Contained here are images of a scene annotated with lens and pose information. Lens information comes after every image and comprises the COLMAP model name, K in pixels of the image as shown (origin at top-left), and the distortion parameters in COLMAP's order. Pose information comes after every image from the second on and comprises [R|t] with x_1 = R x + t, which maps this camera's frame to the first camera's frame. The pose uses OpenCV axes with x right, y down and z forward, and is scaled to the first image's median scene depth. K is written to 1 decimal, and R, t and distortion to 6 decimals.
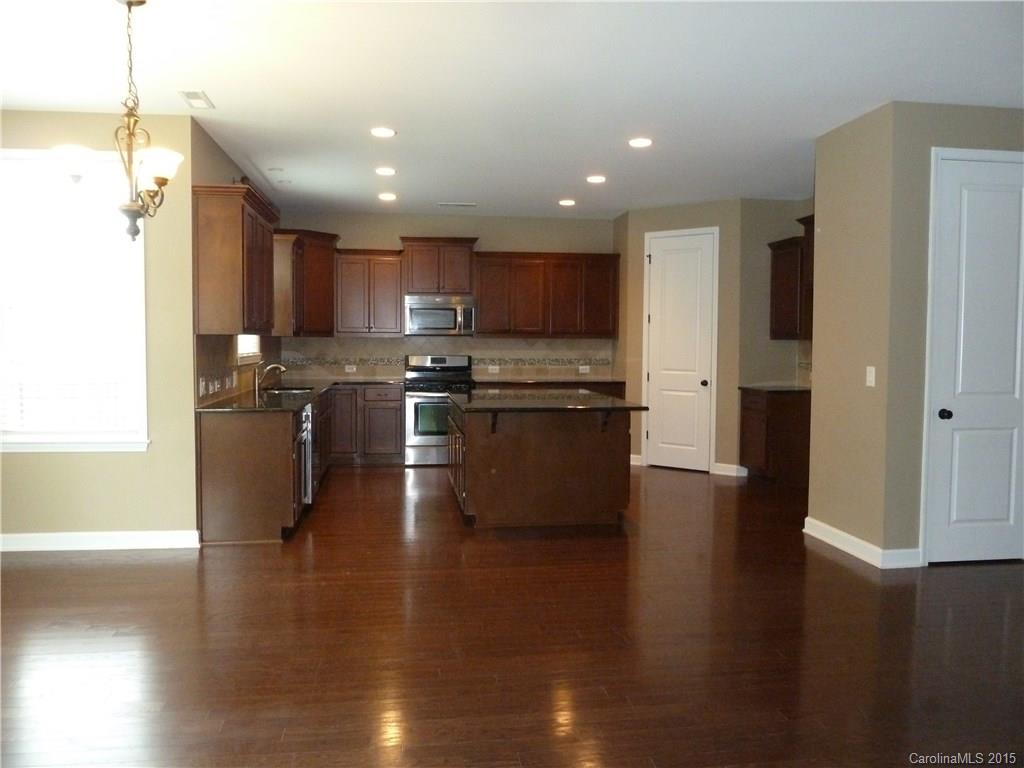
lens RADIAL K [[763.8, 0, 512.0], [0, 763.8, 384.0], [0, 0, 1]] dist [-0.037113, -0.000600]
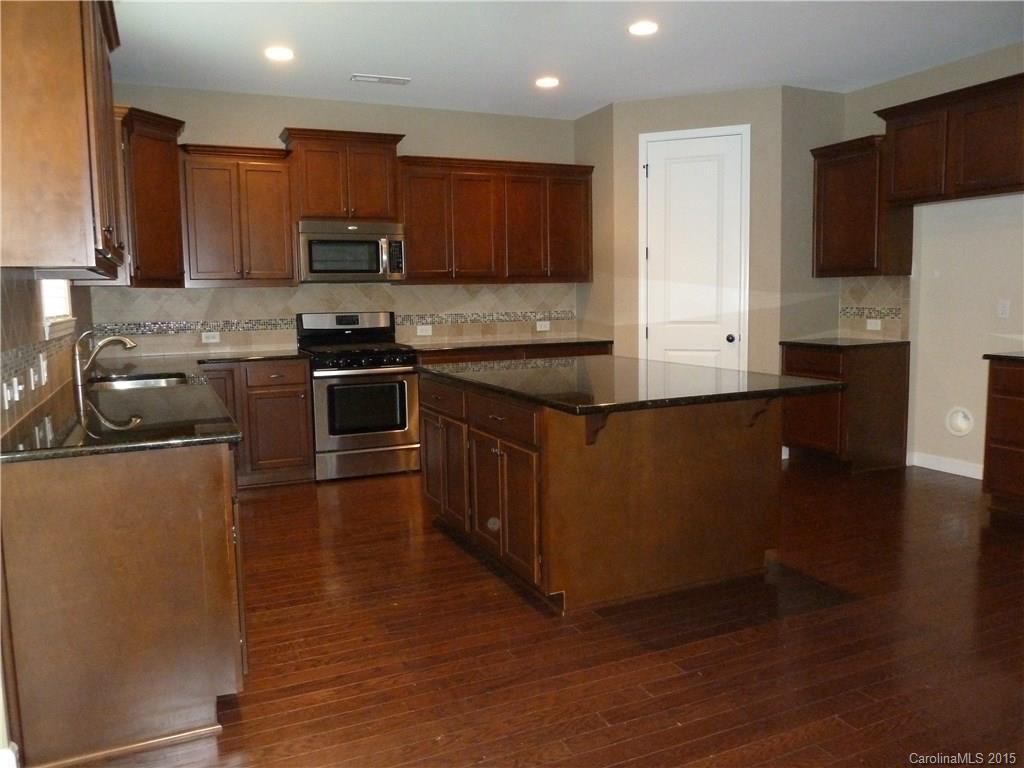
lens RADIAL K [[763.8, 0, 512.0], [0, 763.8, 384.0], [0, 0, 1]] dist [-0.037113, -0.000600]
pose [[0.960936, -0.054629, 0.271325, -0.147751], [0.039591, 0.997377, 0.060595, -0.009791], [-0.273924, -0.047486, 0.960578, 0.321083]]
